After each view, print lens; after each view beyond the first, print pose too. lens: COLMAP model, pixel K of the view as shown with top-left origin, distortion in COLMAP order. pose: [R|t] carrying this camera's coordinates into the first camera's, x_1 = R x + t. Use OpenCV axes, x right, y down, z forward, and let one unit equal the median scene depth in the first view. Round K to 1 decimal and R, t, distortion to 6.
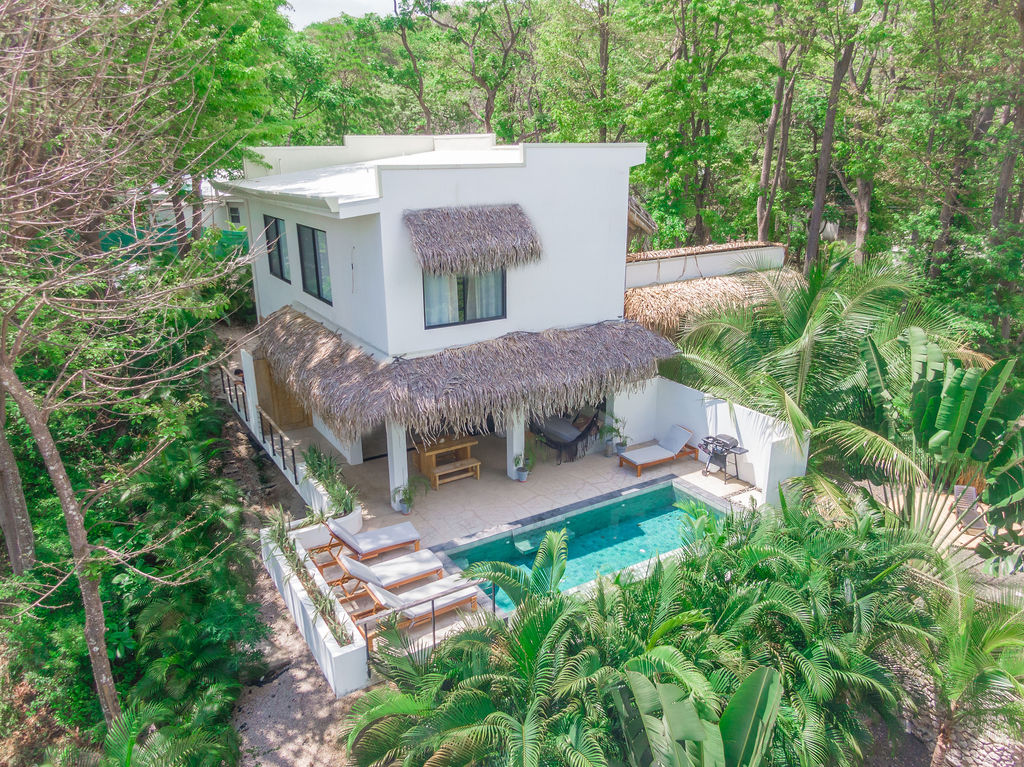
lens RADIAL K [[734.0, 0, 514.5], [0, 734.0, 382.0], [0, 0, 1]] dist [0.005997, -0.009450]
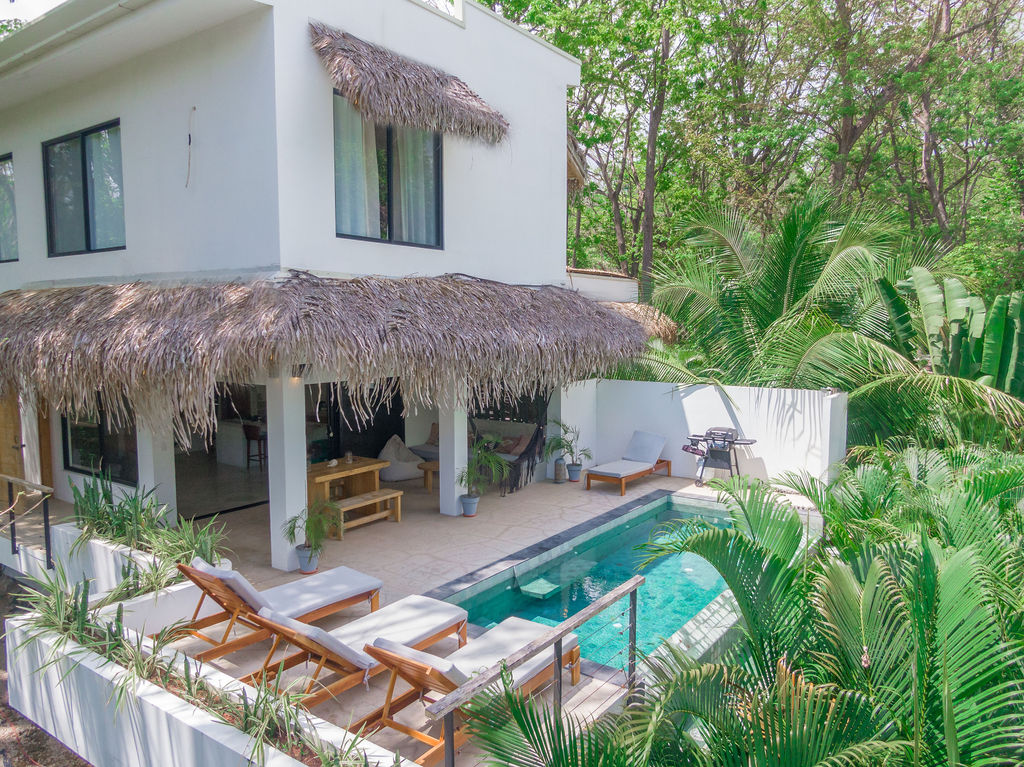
lens RADIAL K [[734.0, 0, 510.4], [0, 734.0, 386.5], [0, 0, 1]] dist [0.005997, -0.009450]
pose [[0.923909, -0.029007, 0.381511, -0.199647], [0.110652, 0.974770, -0.193854, 0.157630], [-0.366263, 0.221318, 0.903808, 0.402179]]
